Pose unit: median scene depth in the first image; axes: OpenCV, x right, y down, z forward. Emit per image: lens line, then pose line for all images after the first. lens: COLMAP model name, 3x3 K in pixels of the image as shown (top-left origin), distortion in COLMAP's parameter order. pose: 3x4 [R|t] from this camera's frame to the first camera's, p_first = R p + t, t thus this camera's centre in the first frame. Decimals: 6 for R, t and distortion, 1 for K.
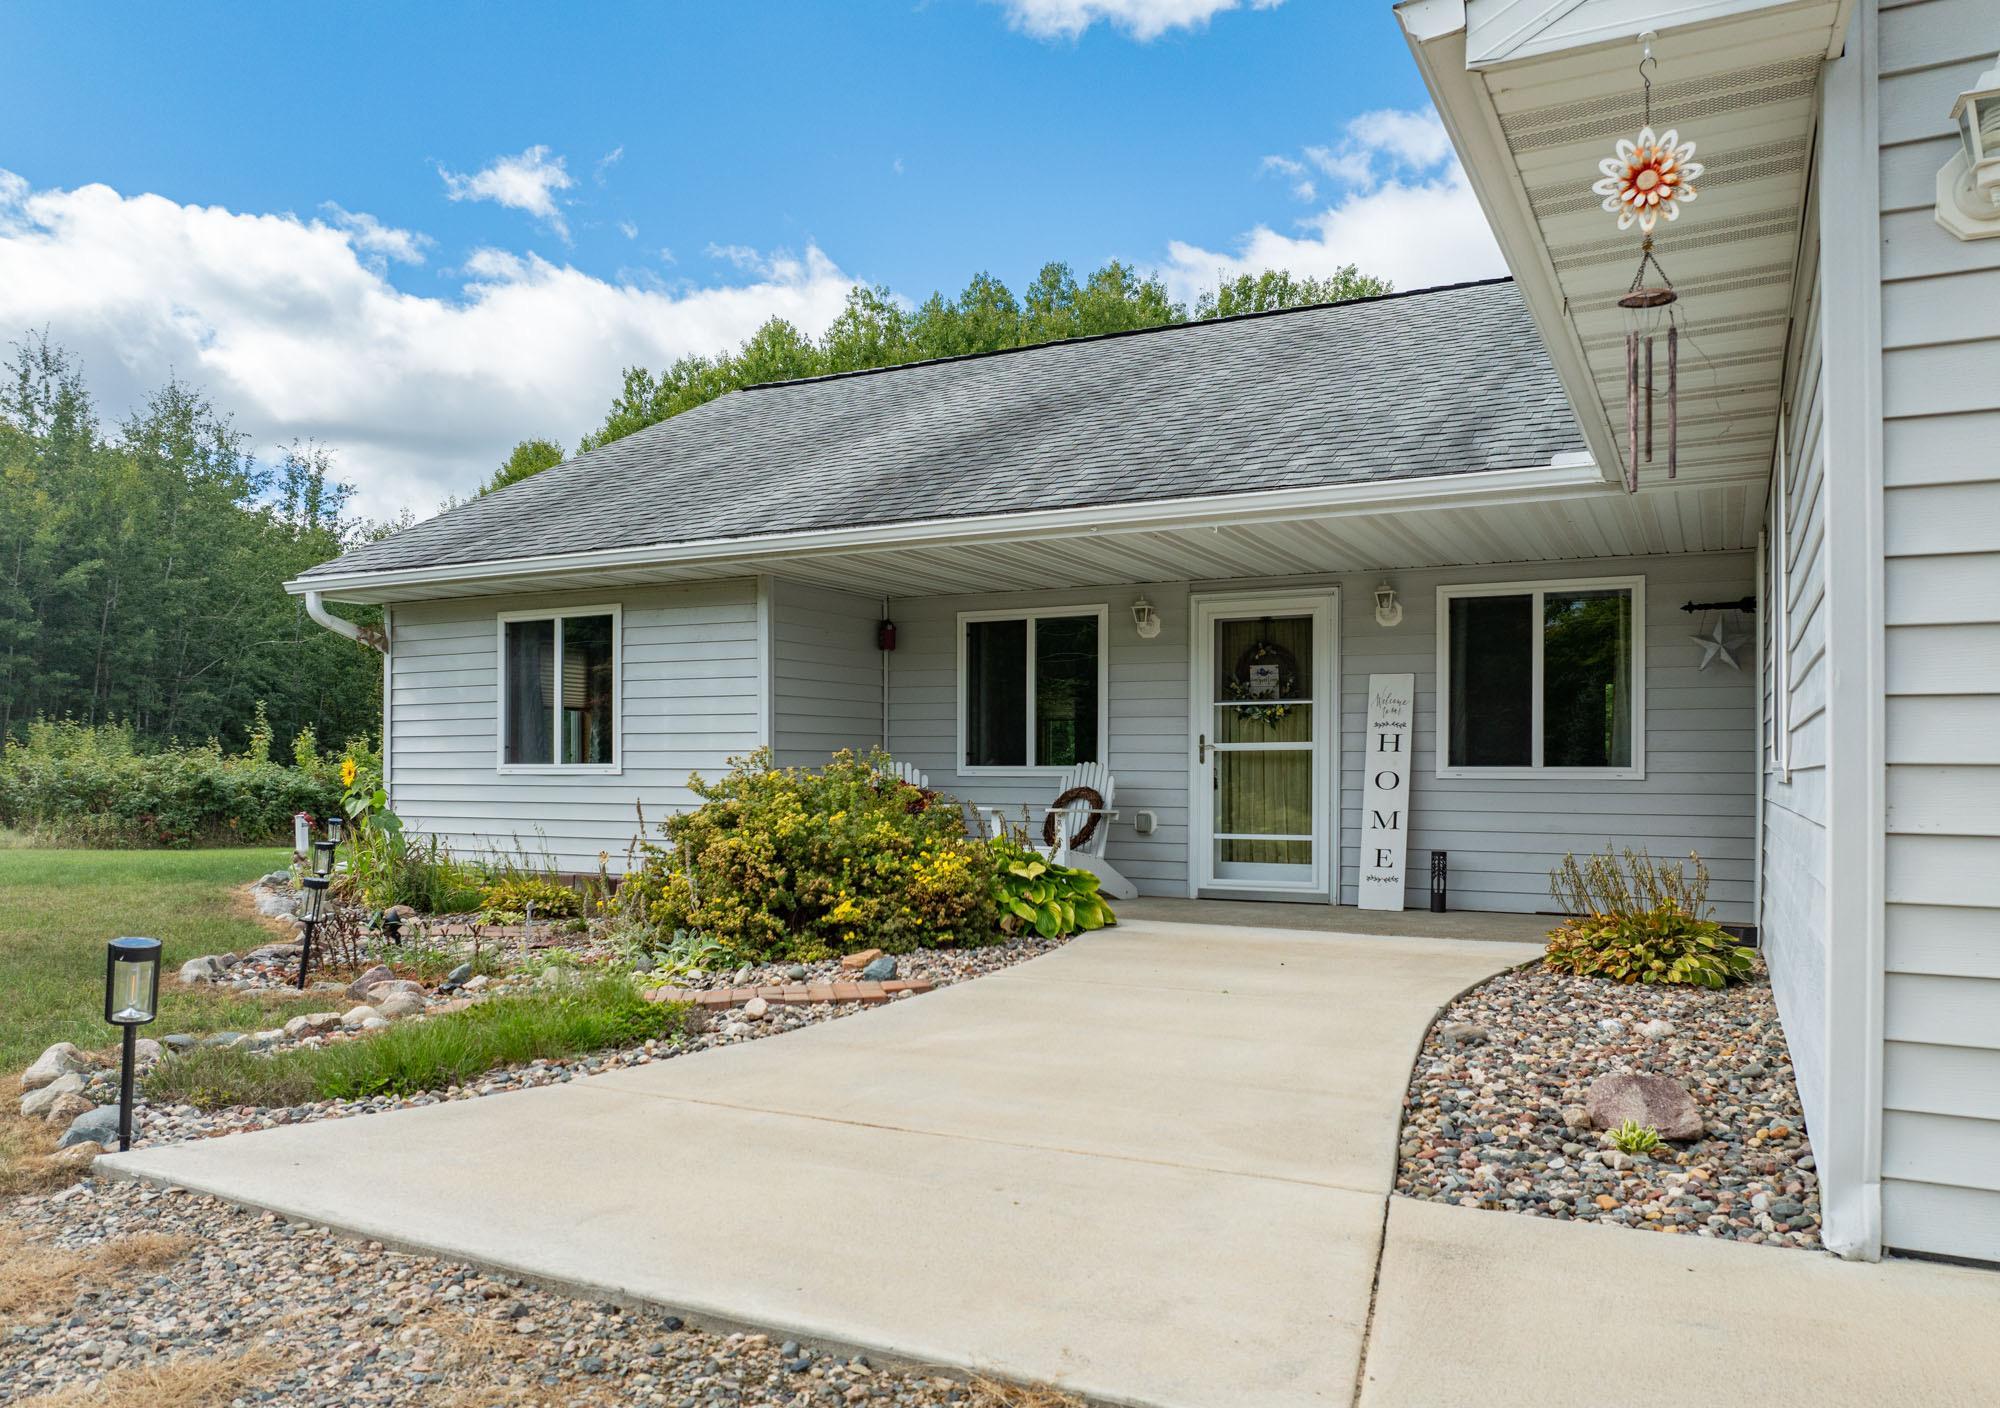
lens RADIAL K [[1402.8, 0, 1012.7], [0, 1402.8, 715.2], [0, 0, 1]] dist [-0.007597, -0.007283]
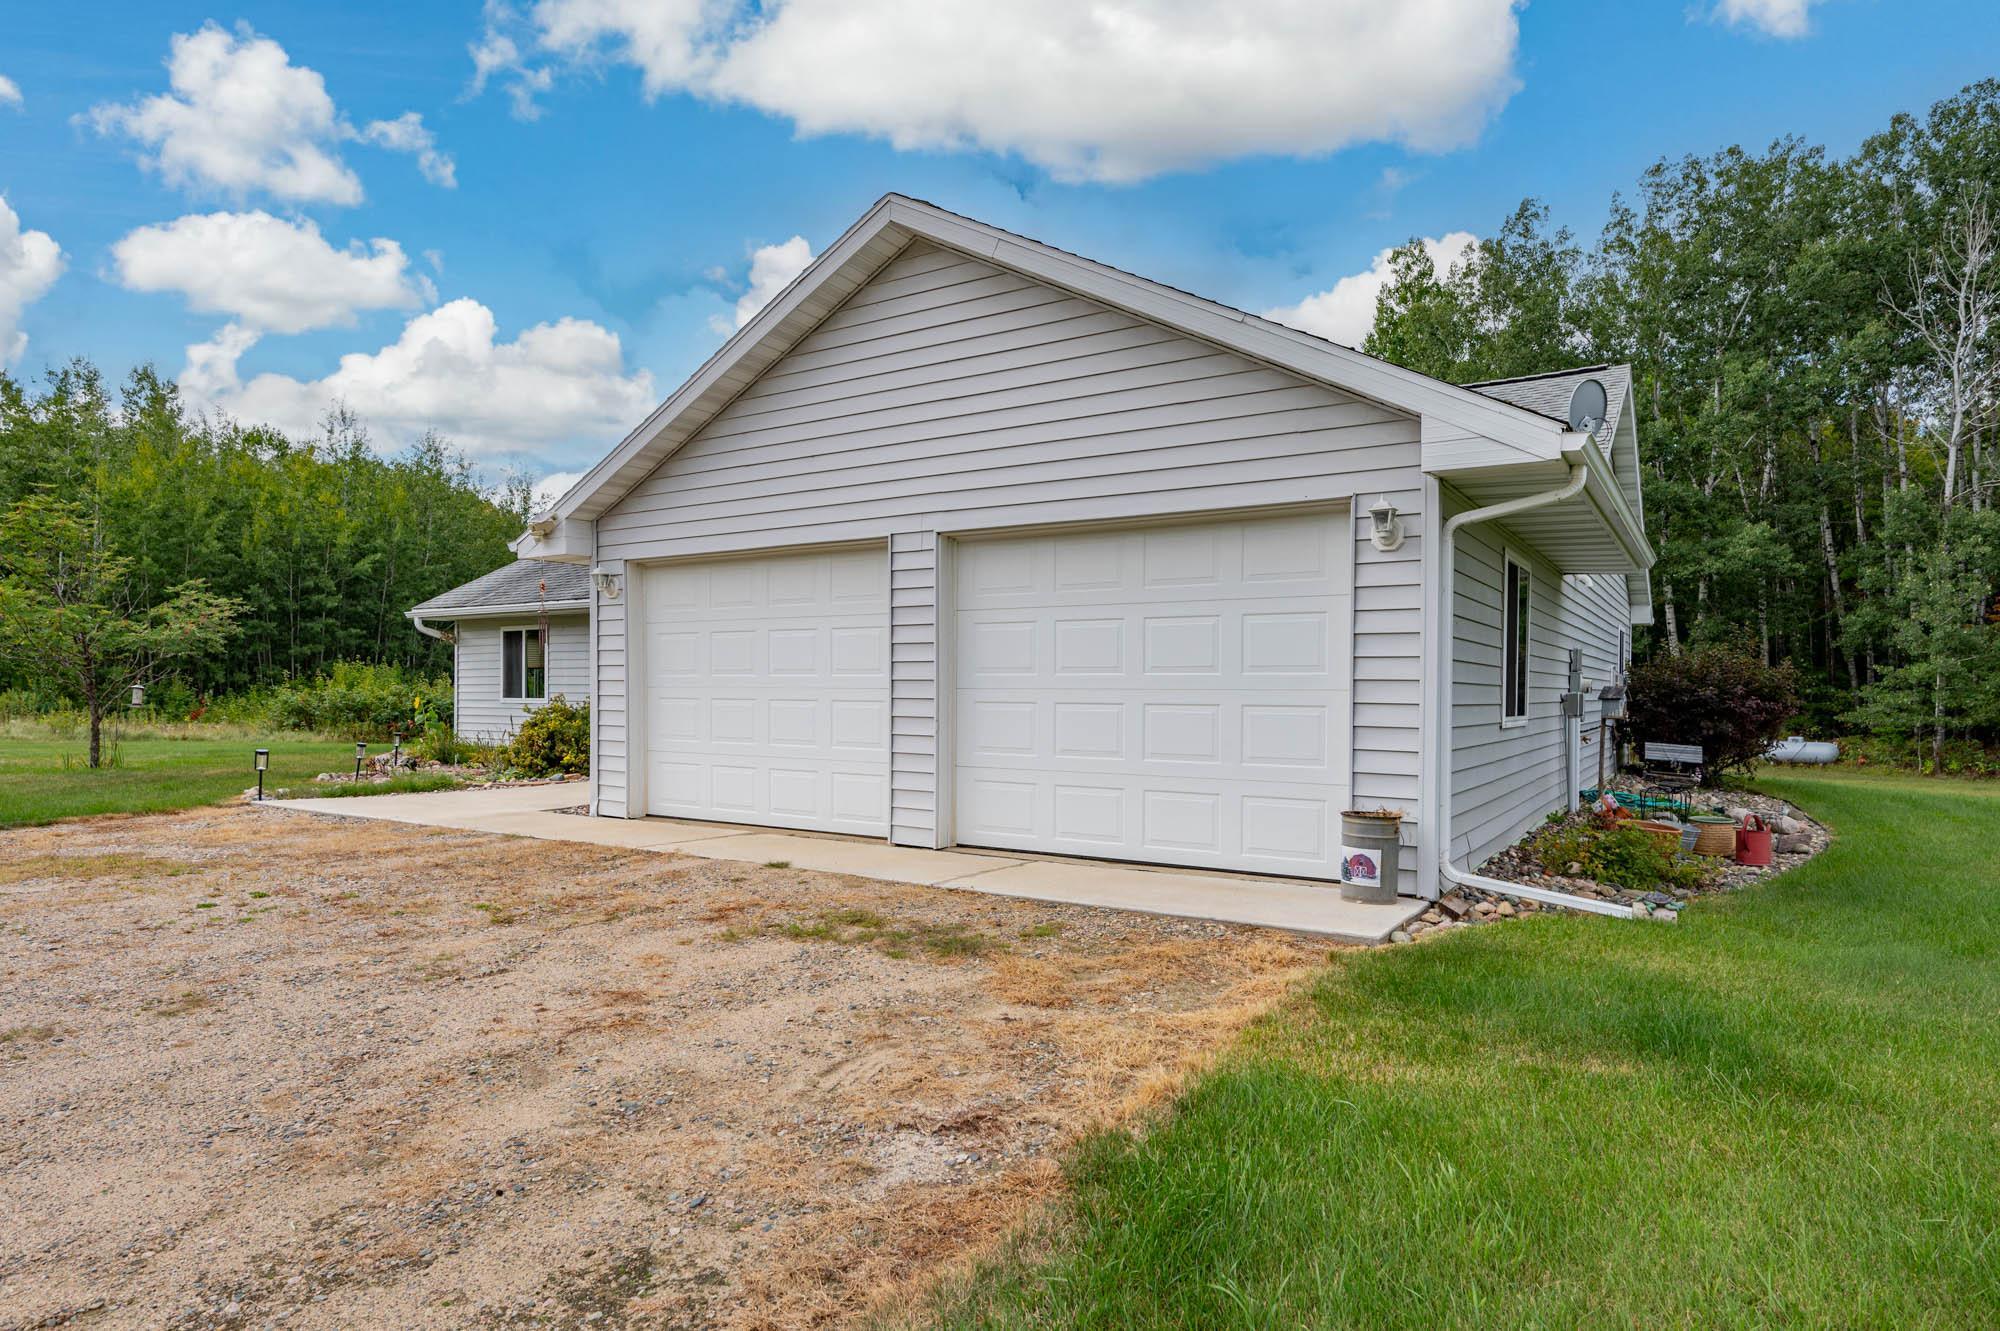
lens RADIAL K [[1117.7, 0, 994.6], [0, 1117.7, 663.2], [0, 0, 1]] dist [0.002661, 0.000235]
pose [[0.995313, -0.002842, -0.096663, 0.129816], [0.004352, 0.999872, 0.015411, -0.009735], [0.096607, -0.015760, 0.995198, -0.146591]]
